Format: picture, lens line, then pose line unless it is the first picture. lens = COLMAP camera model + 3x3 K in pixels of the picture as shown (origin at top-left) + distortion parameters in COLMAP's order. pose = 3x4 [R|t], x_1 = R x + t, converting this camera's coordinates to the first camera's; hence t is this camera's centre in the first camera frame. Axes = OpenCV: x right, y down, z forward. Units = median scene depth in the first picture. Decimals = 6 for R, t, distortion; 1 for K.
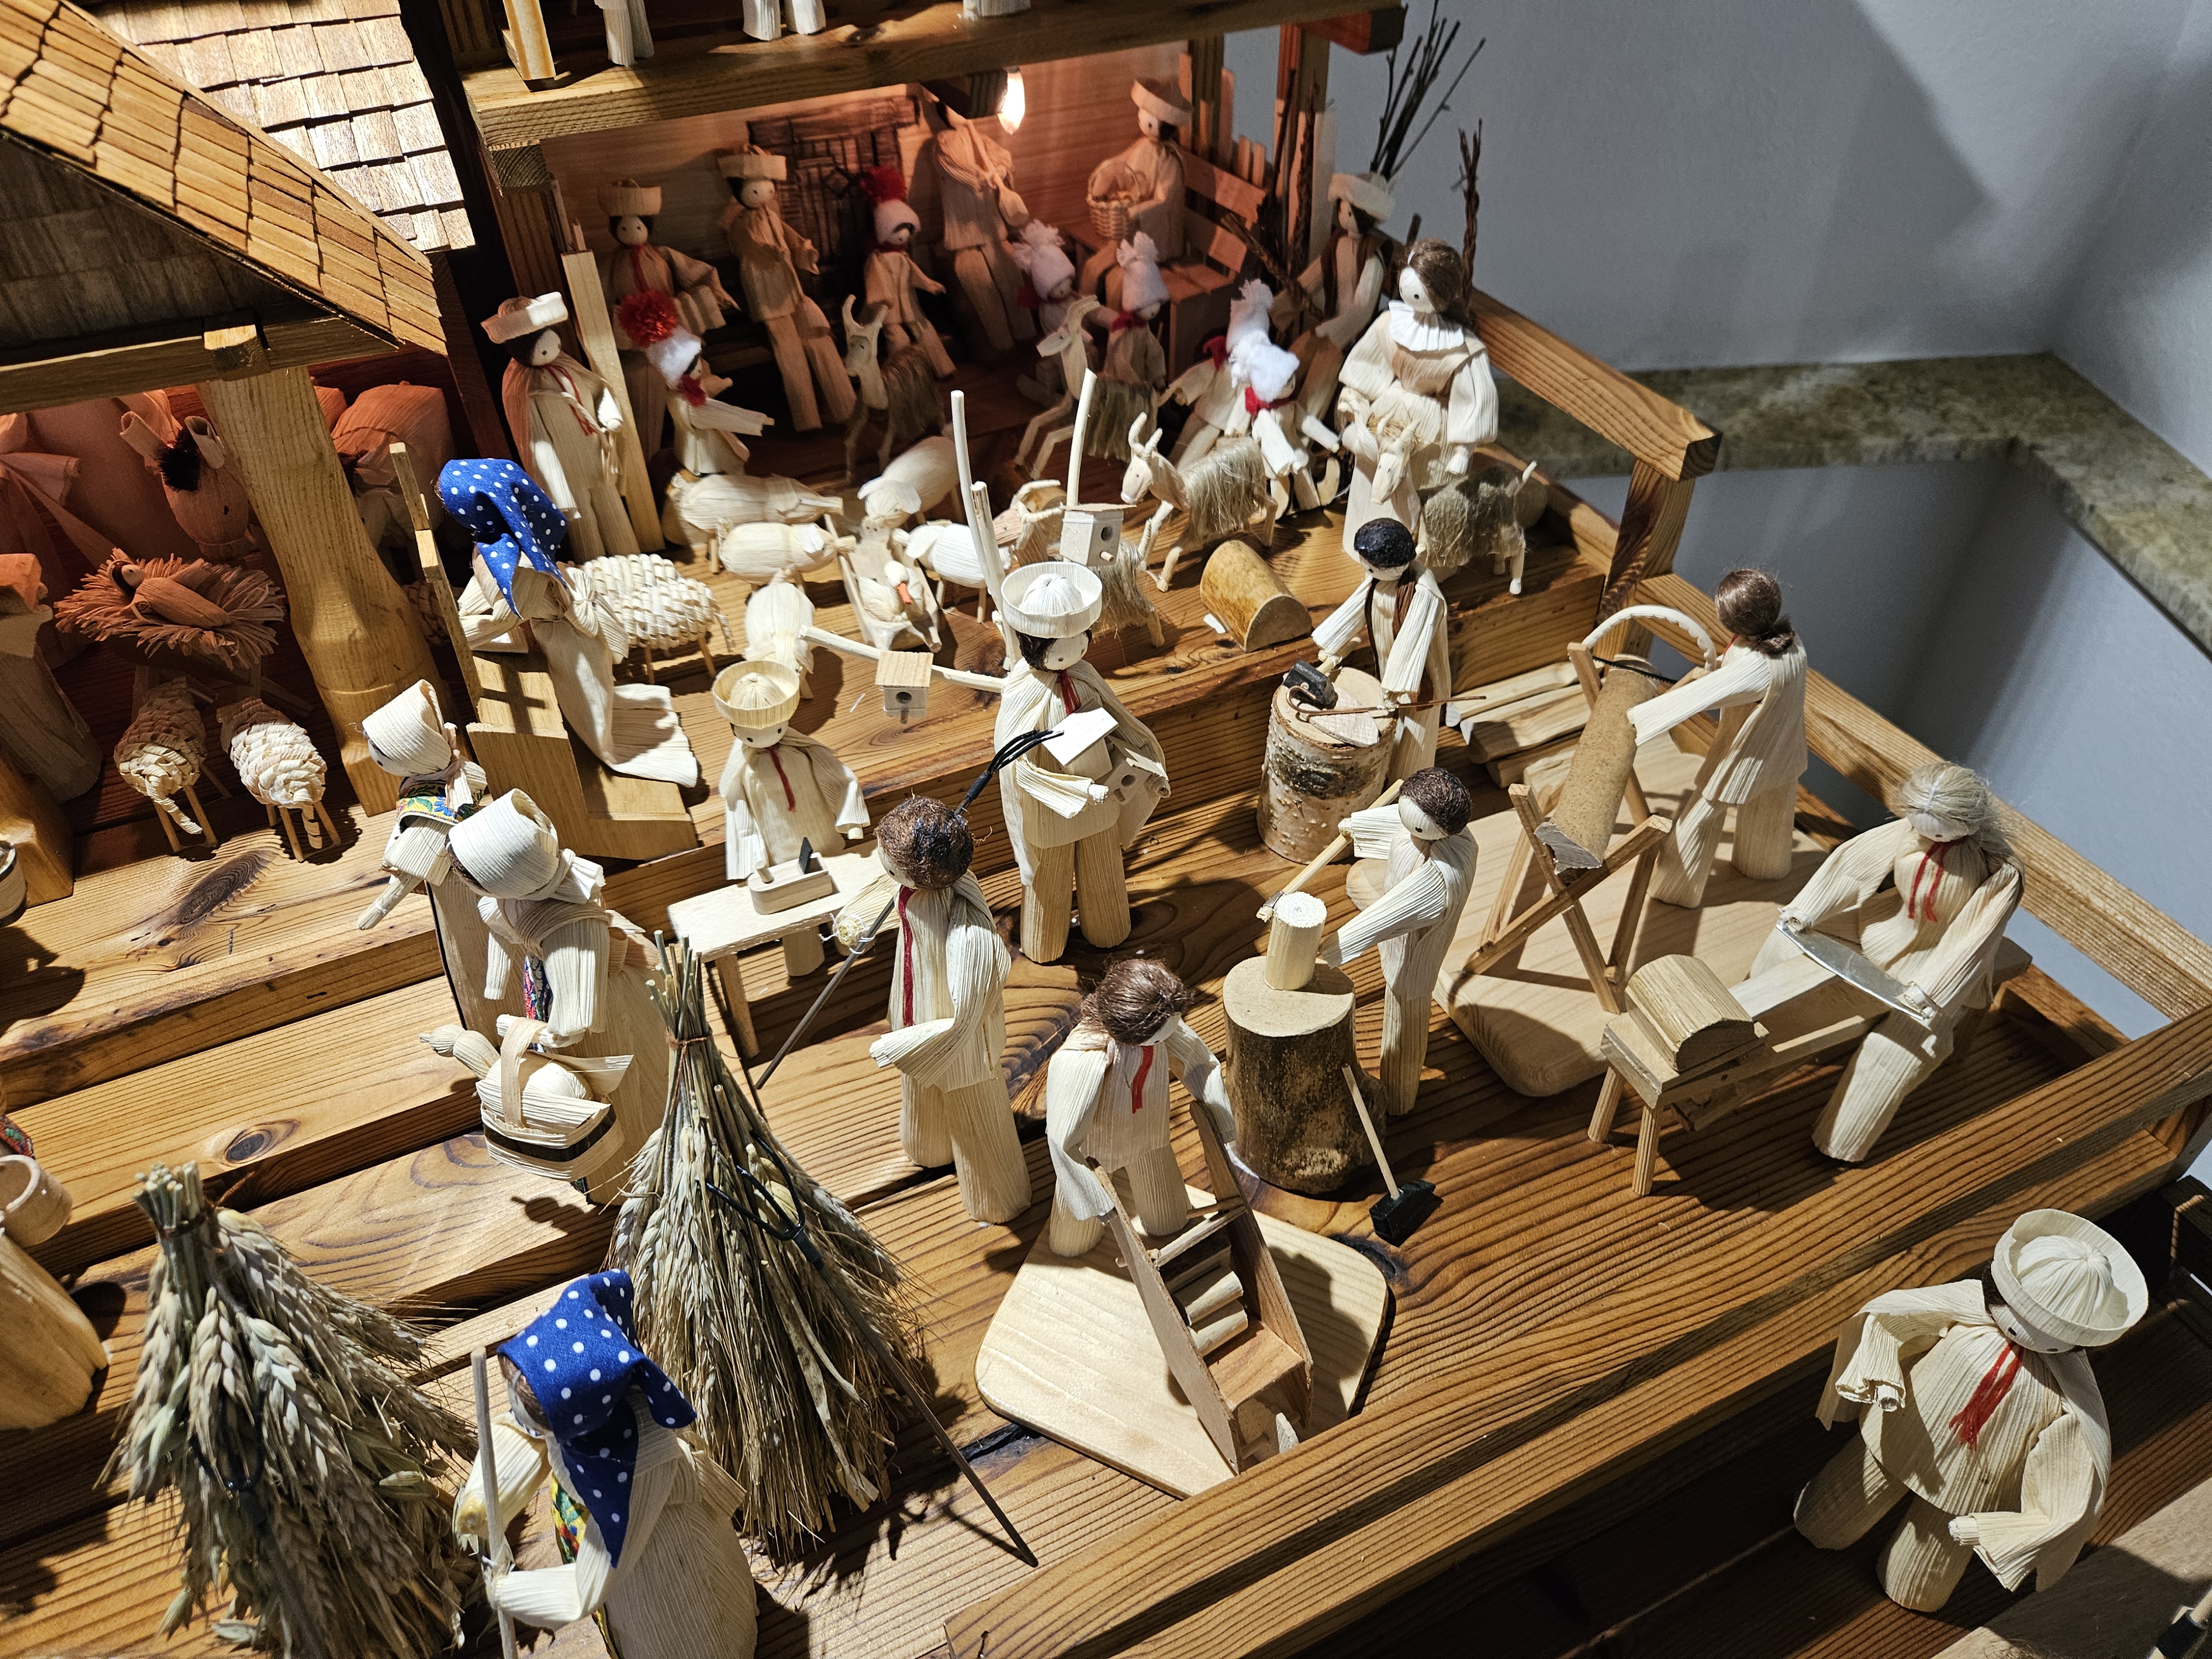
lens RADIAL K [[1491.8, 0, 1109.6], [0, 1491.8, 814.6], [0, 0, 1]] dist [0.053756, -0.044207]
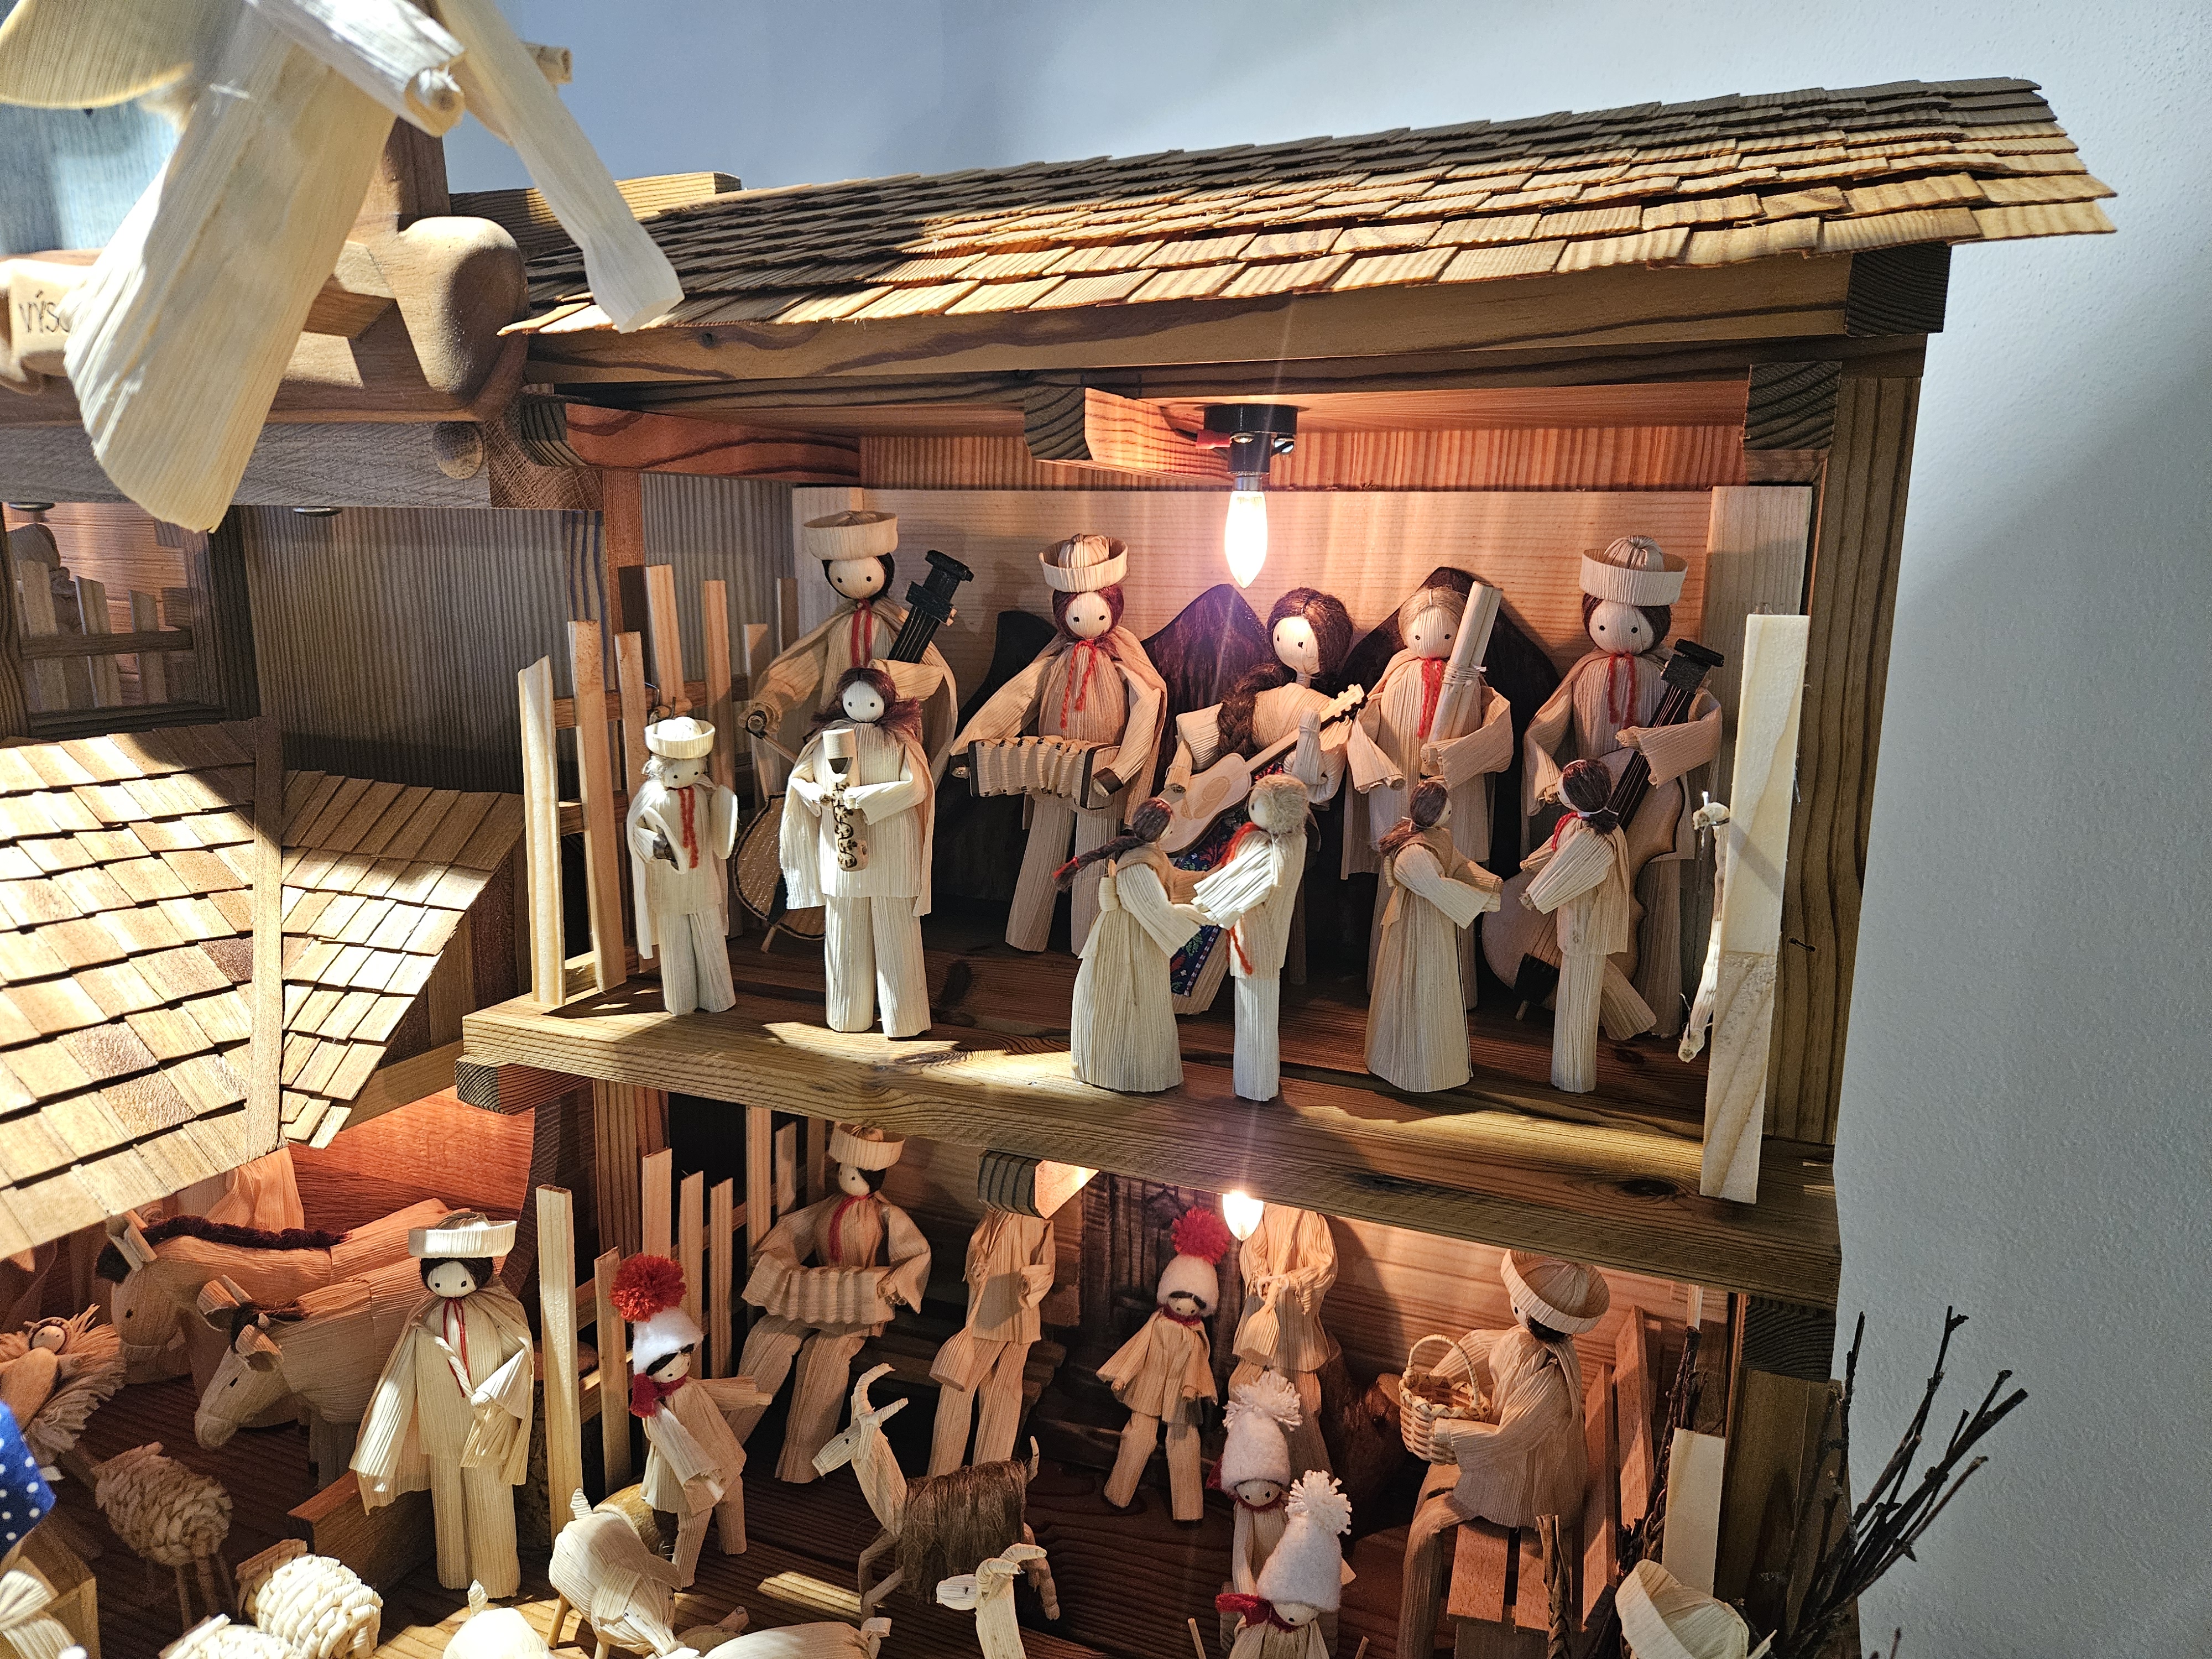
lens RADIAL K [[1491.0, 0, 1126.4], [0, 1491.0, 827.6], [0, 0, 1]] dist [0.066511, -0.043562]
pose [[0.661614, 0.164198, -0.731646, 0.430391], [-0.516304, 0.807346, -0.285697, -0.466891], [0.543781, 0.566772, 0.618928, 0.559784]]
